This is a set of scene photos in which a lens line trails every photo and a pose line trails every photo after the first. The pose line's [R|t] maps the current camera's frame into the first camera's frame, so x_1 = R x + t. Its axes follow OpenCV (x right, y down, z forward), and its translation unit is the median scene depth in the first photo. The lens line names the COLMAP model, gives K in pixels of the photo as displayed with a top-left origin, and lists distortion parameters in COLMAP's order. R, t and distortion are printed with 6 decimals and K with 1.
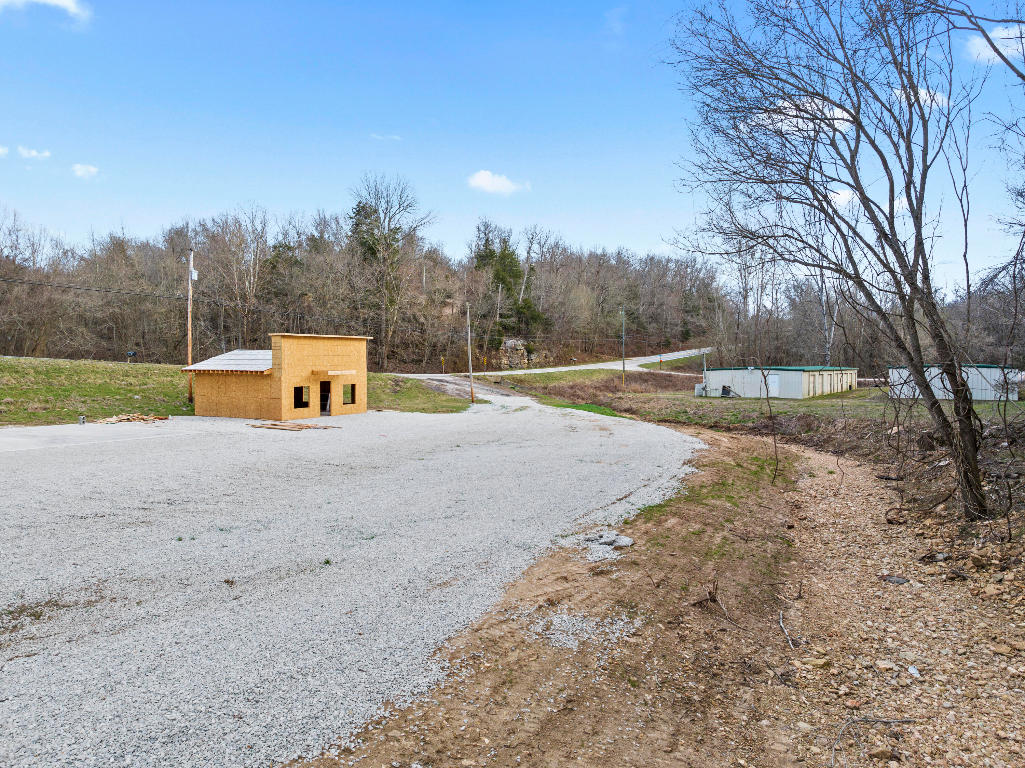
lens RADIAL K [[706.7, 0, 518.2], [0, 706.7, 381.8], [0, 0, 1]] dist [-0.053192, 0.021711]
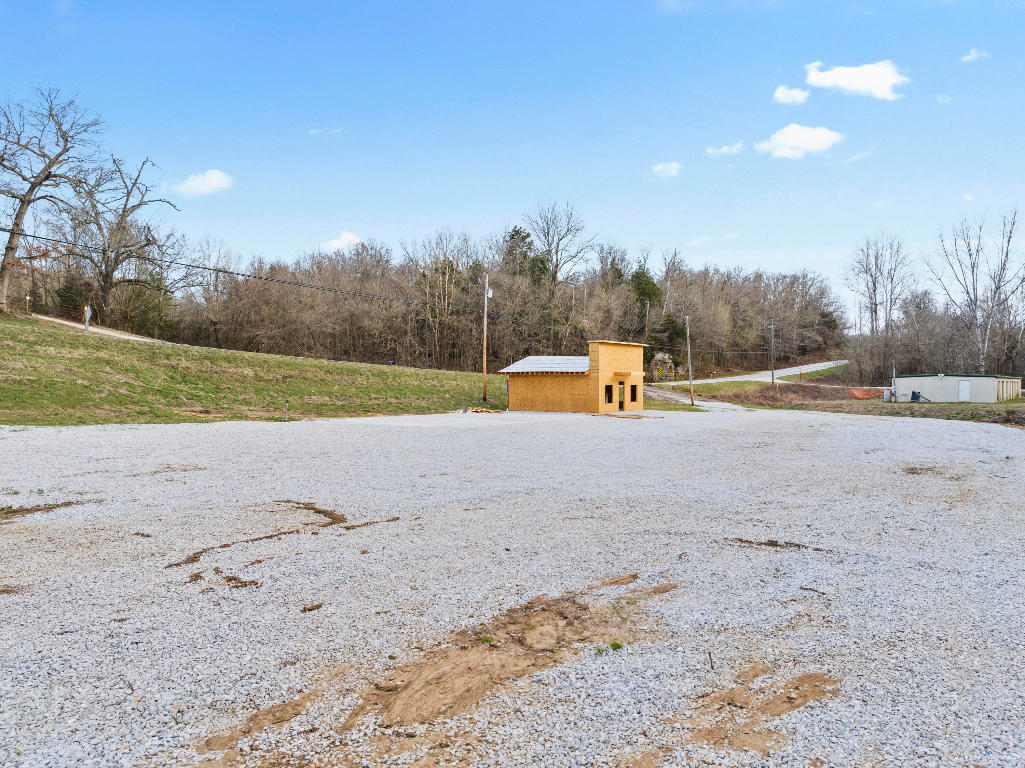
lens RADIAL K [[706.7, 0, 507.2], [0, 706.7, 383.0], [0, 0, 1]] dist [-0.053192, 0.021711]
pose [[0.994012, -0.001584, -0.109263, -0.209444], [-0.001210, 0.999674, -0.025497, 0.020258], [0.109268, 0.025477, 0.993686, -0.125327]]
